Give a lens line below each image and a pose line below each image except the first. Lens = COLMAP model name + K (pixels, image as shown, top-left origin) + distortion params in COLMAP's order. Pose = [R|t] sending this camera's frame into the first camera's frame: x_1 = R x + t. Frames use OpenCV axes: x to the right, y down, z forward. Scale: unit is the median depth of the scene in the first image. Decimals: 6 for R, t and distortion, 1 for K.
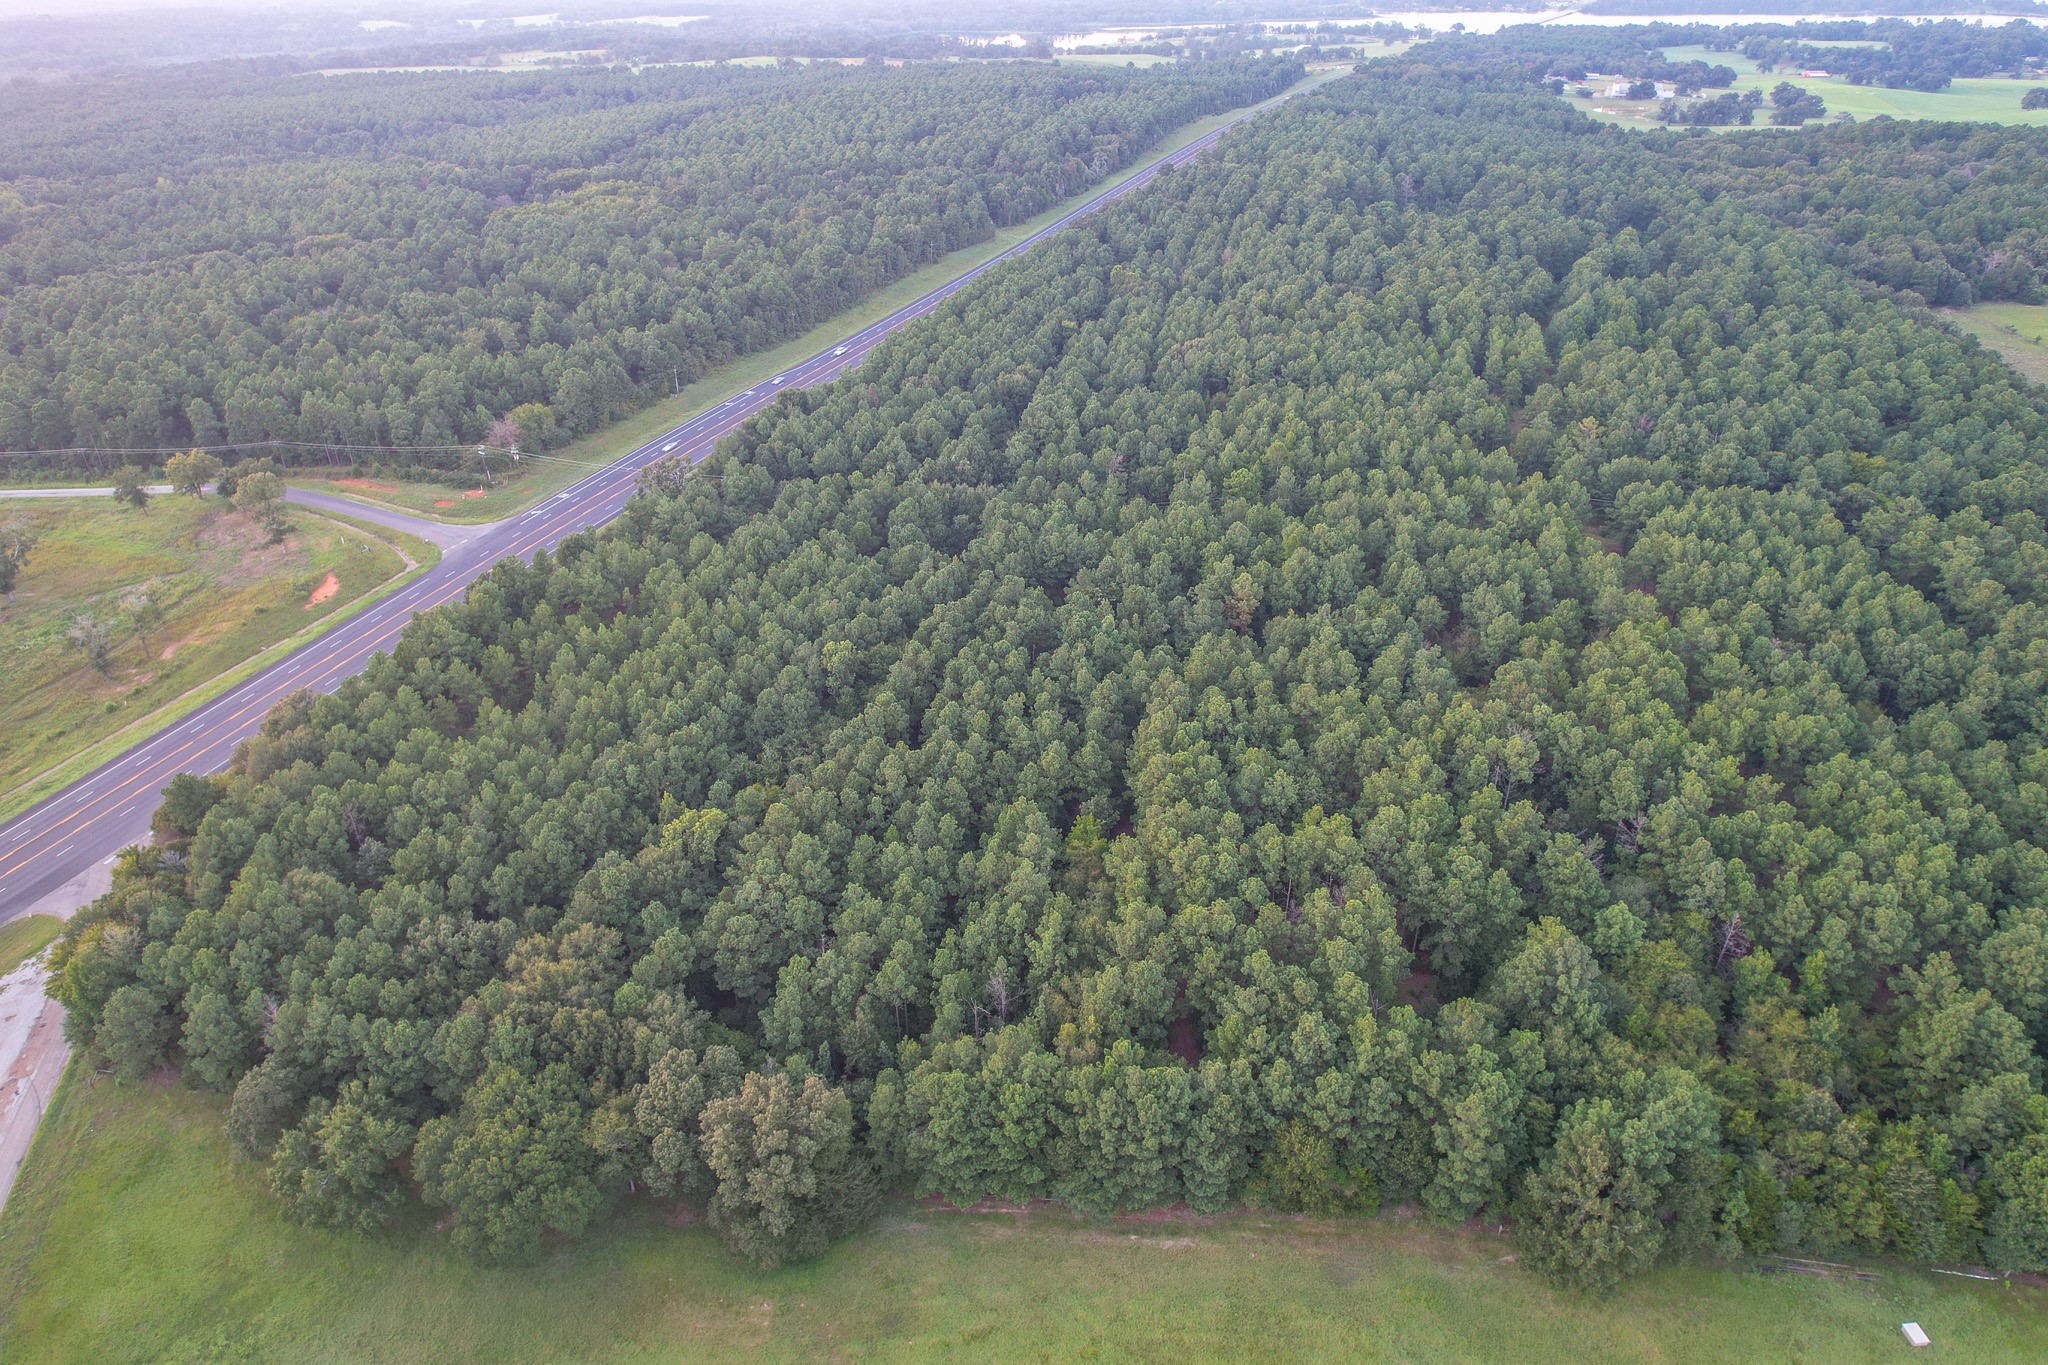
lens RADIAL K [[1255.8, 0, 1024.0], [0, 1255.8, 682.5], [0, 0, 1]] dist [-0.065724, 0.051188]
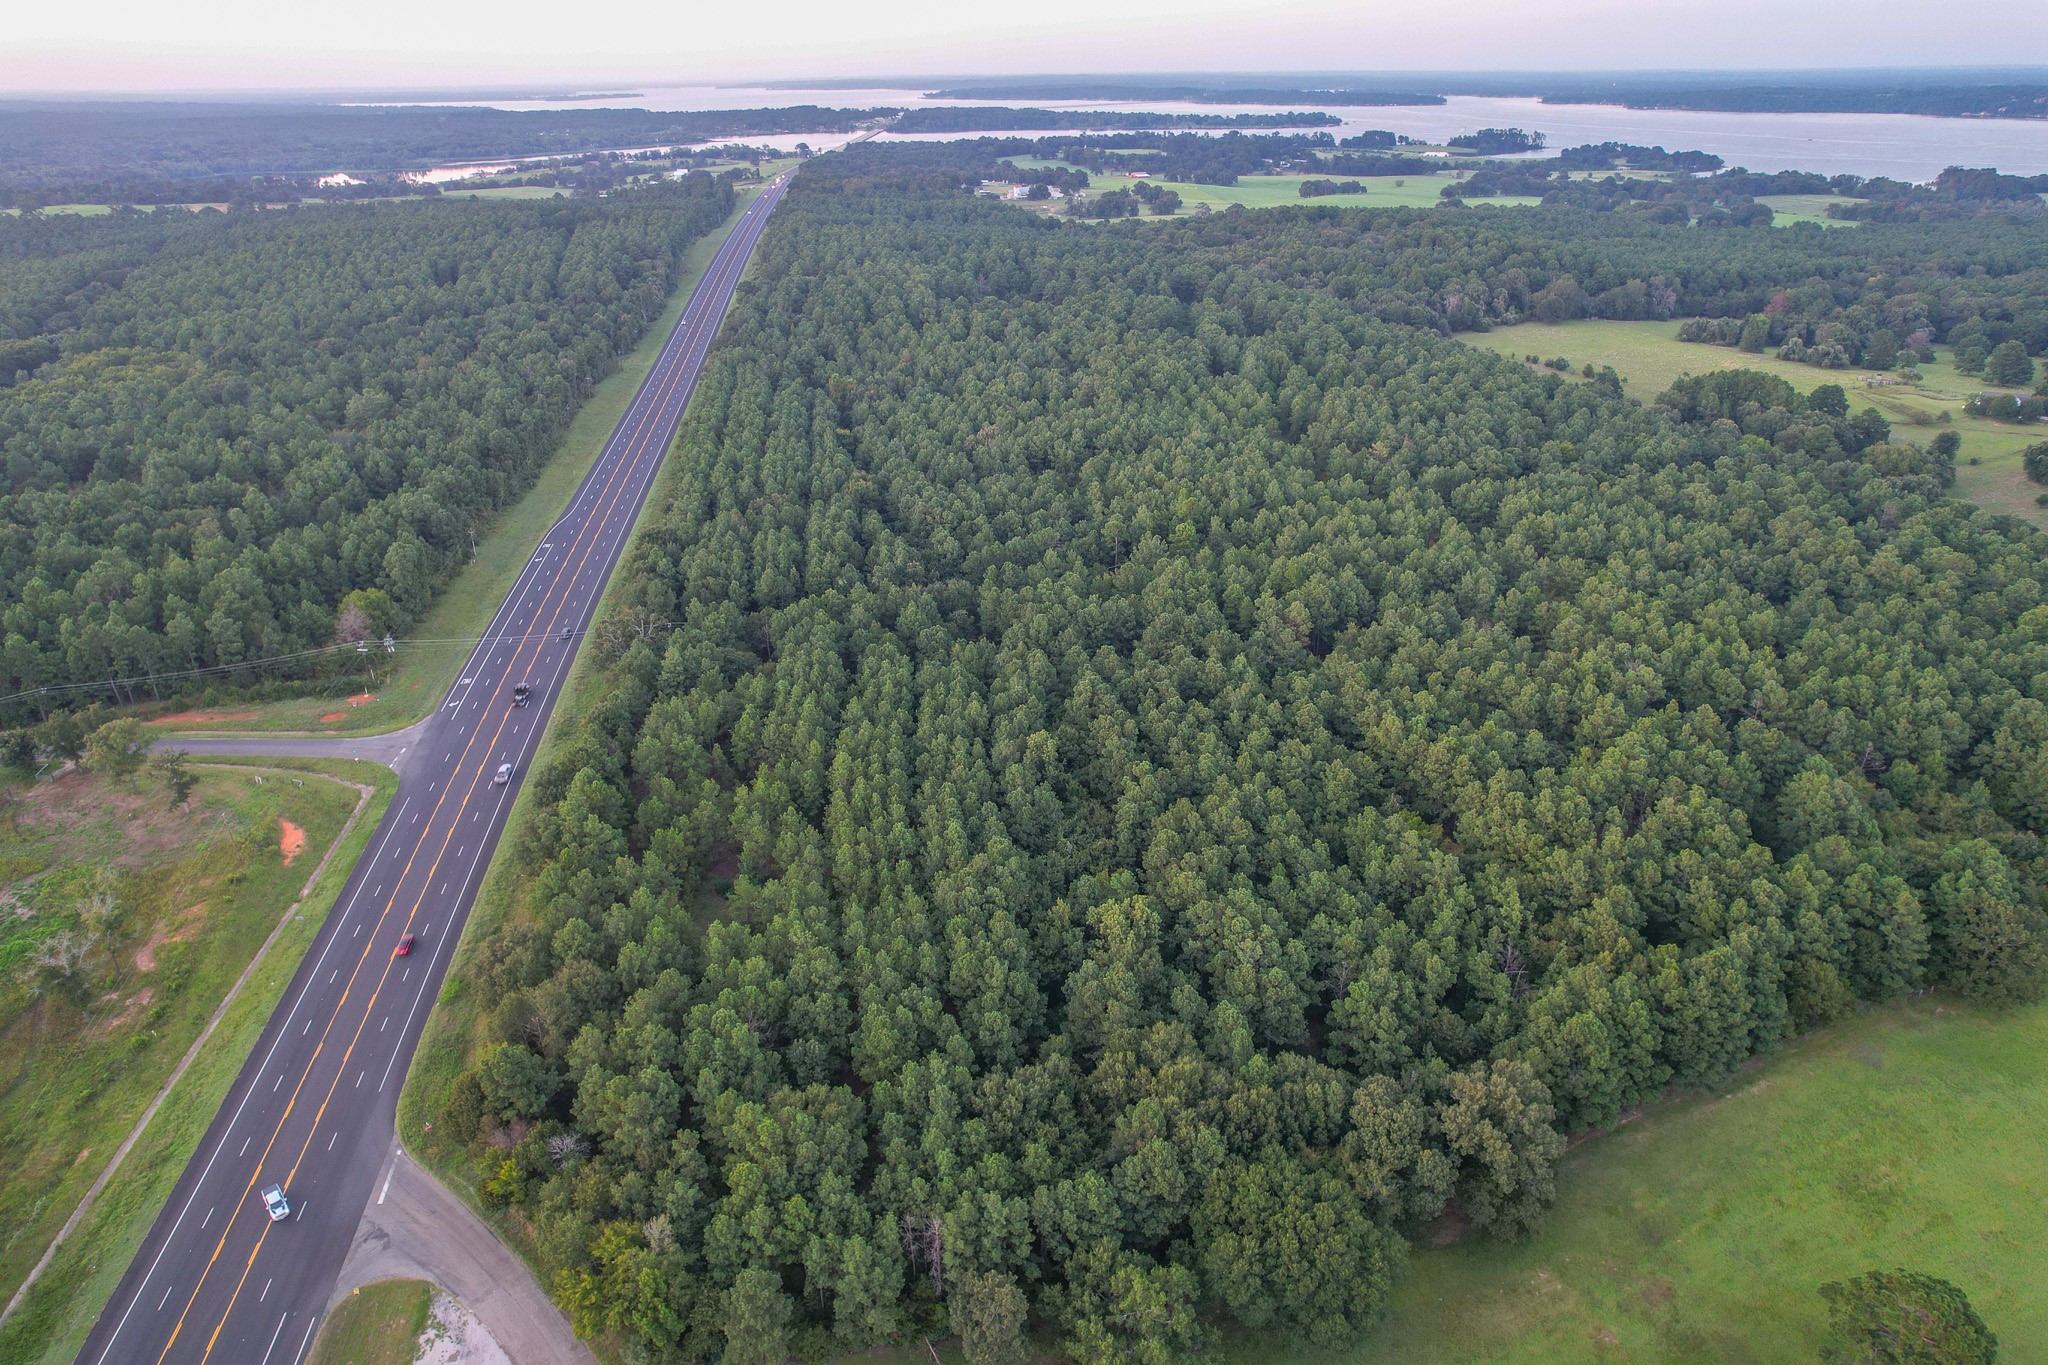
lens RADIAL K [[1255.8, 0, 1024.0], [0, 1255.8, 682.5], [0, 0, 1]] dist [-0.065724, 0.051188]
pose [[0.882110, -0.205242, 0.423979, -0.408360], [0.239960, 0.970334, -0.029525, -0.031377], [-0.405341, 0.127782, 0.905191, 0.062156]]
